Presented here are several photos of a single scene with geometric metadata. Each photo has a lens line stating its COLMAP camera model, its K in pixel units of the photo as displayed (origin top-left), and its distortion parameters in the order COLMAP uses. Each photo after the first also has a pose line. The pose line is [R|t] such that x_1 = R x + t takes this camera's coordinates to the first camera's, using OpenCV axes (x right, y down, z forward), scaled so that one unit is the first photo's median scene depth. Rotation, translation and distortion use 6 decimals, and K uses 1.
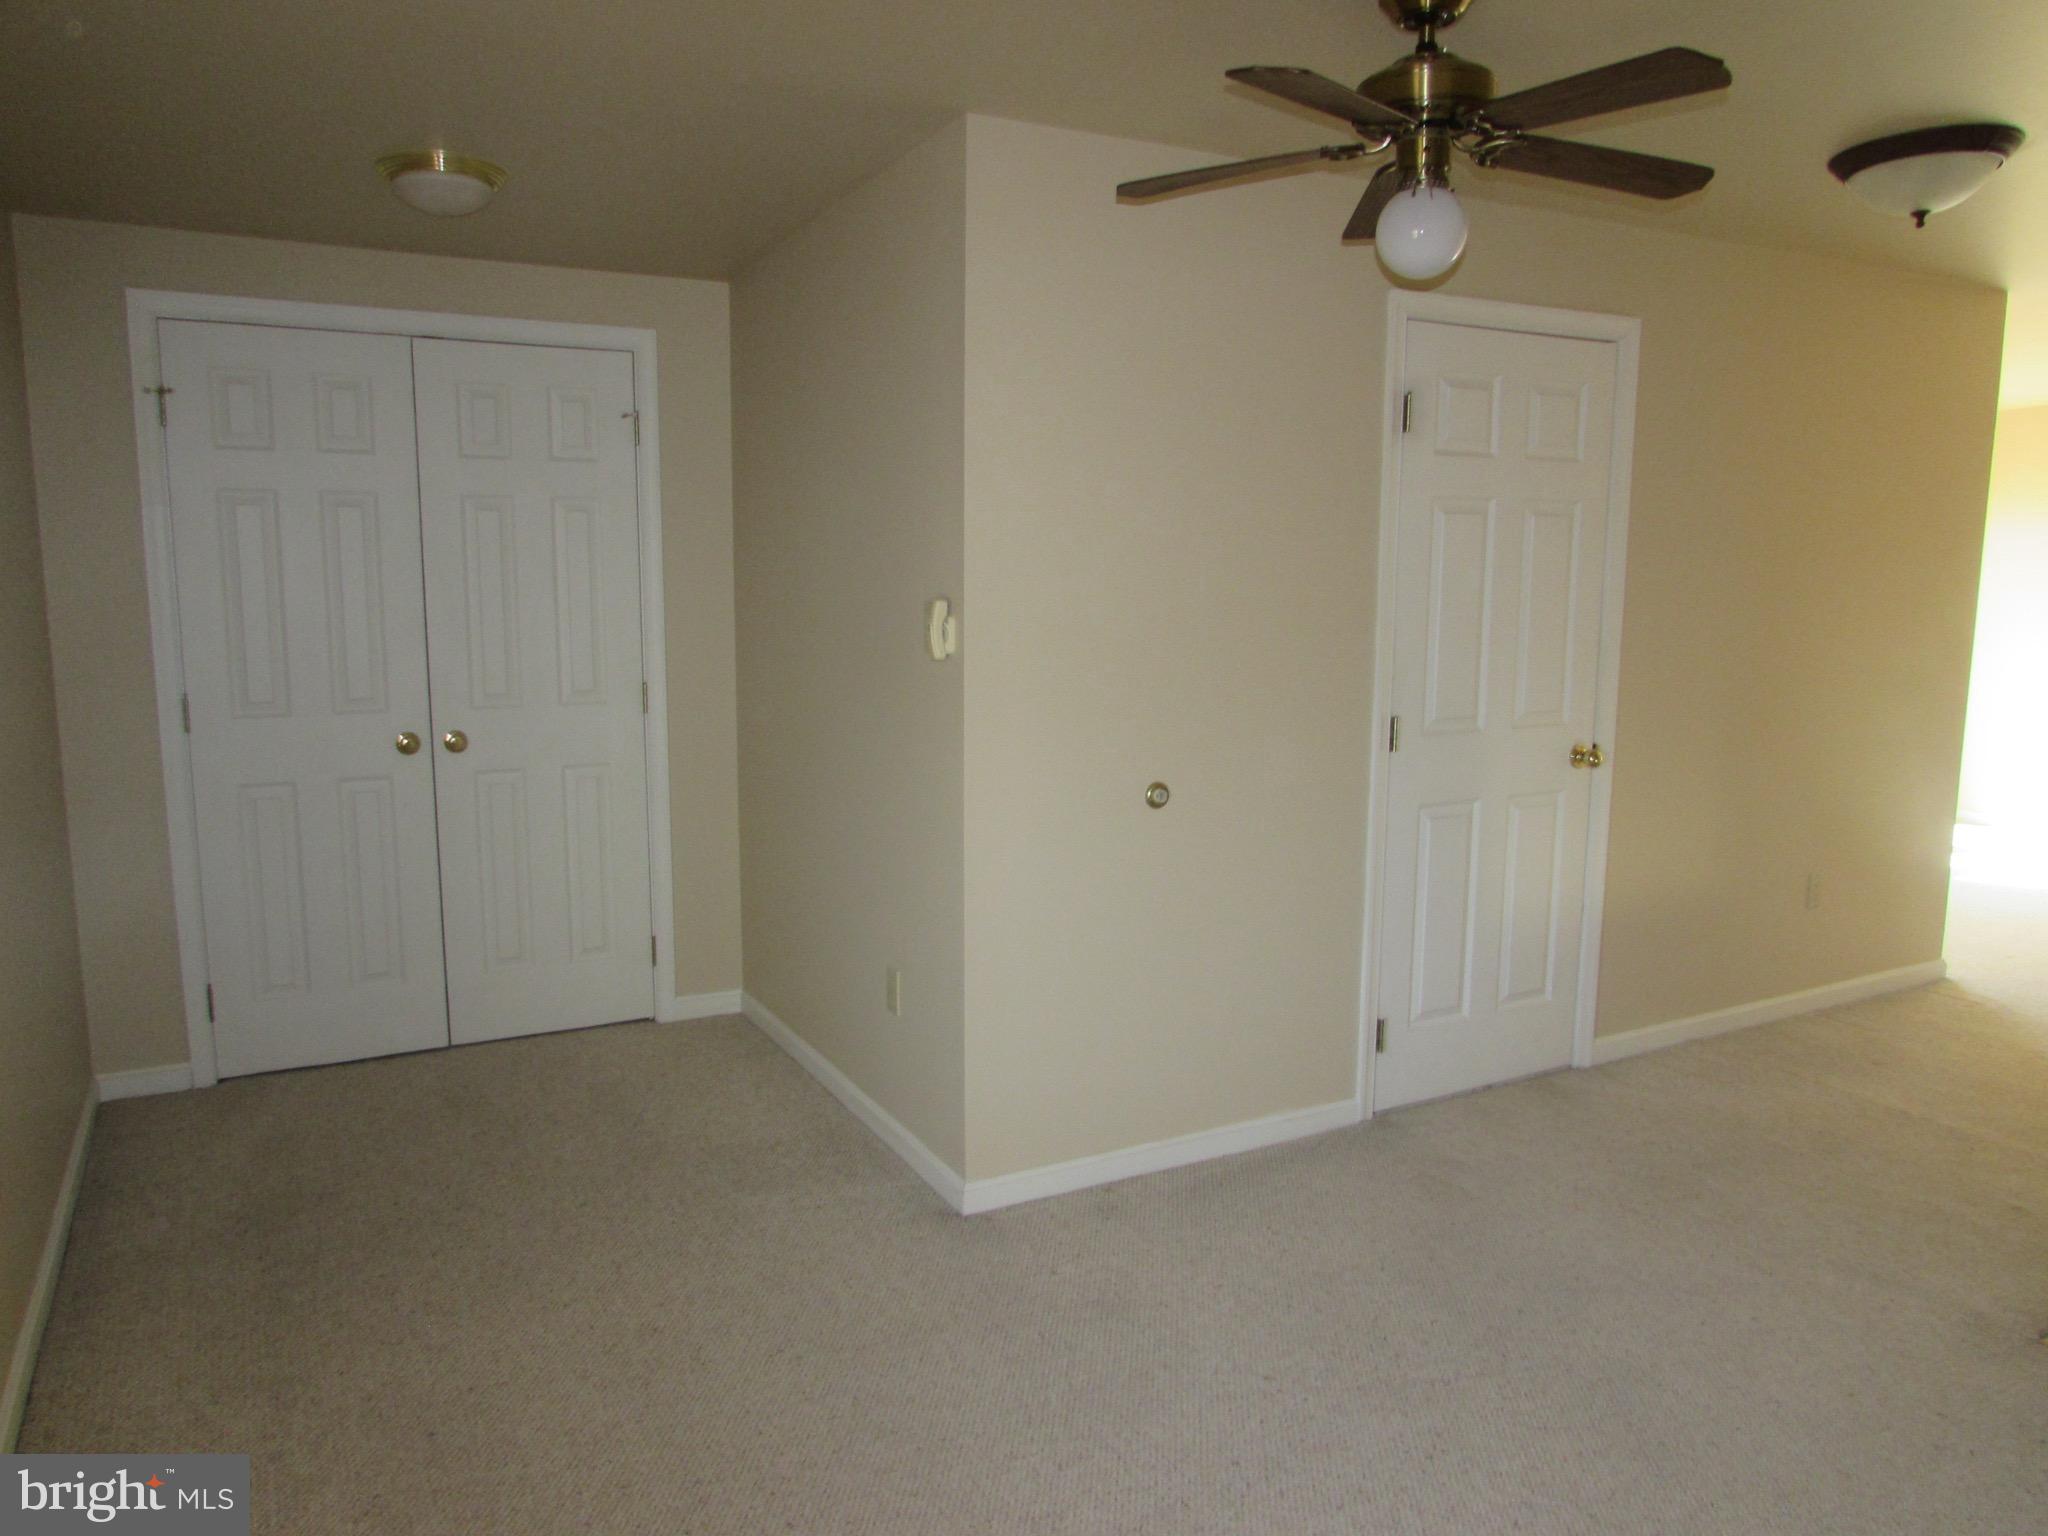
lens RADIAL K [[1435.5, 0, 1024.0], [0, 1435.5, 768.0], [0, 0, 1]] dist [-0.028232, 0.001558]
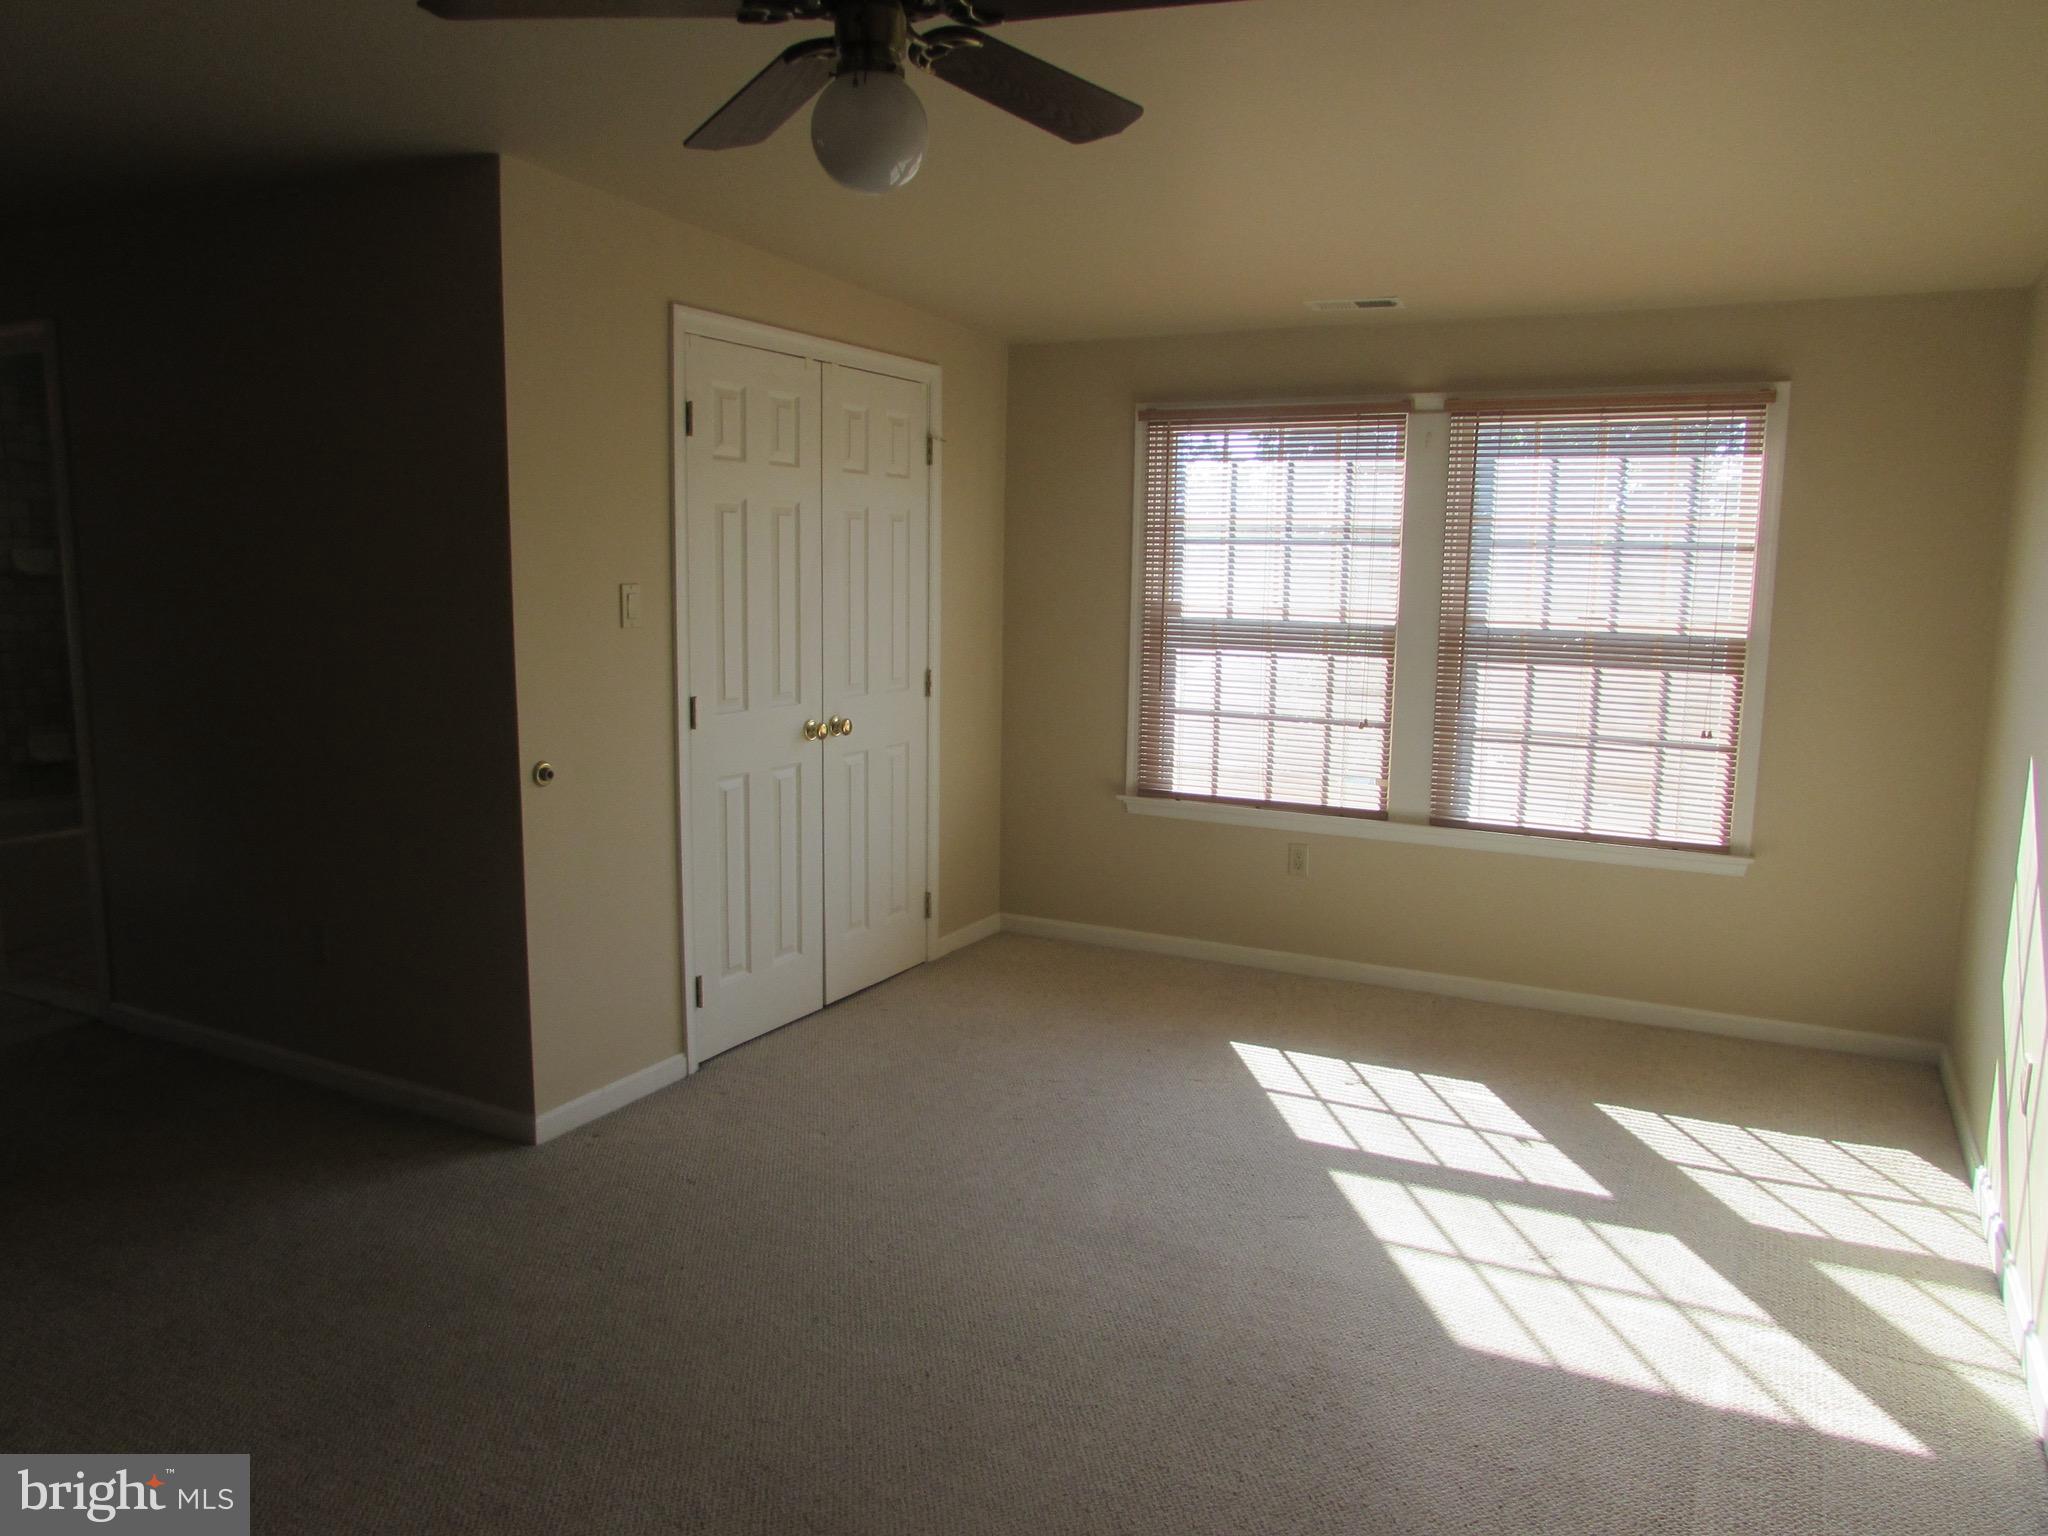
lens RADIAL K [[1435.5, 0, 1024.0], [0, 1435.5, 768.0], [0, 0, 1]] dist [-0.028232, 0.001558]
pose [[0.768061, -0.069897, 0.636550, -0.963123], [0.063570, 0.997438, 0.032822, -0.015851], [-0.637213, 0.015256, 0.770536, 0.038866]]
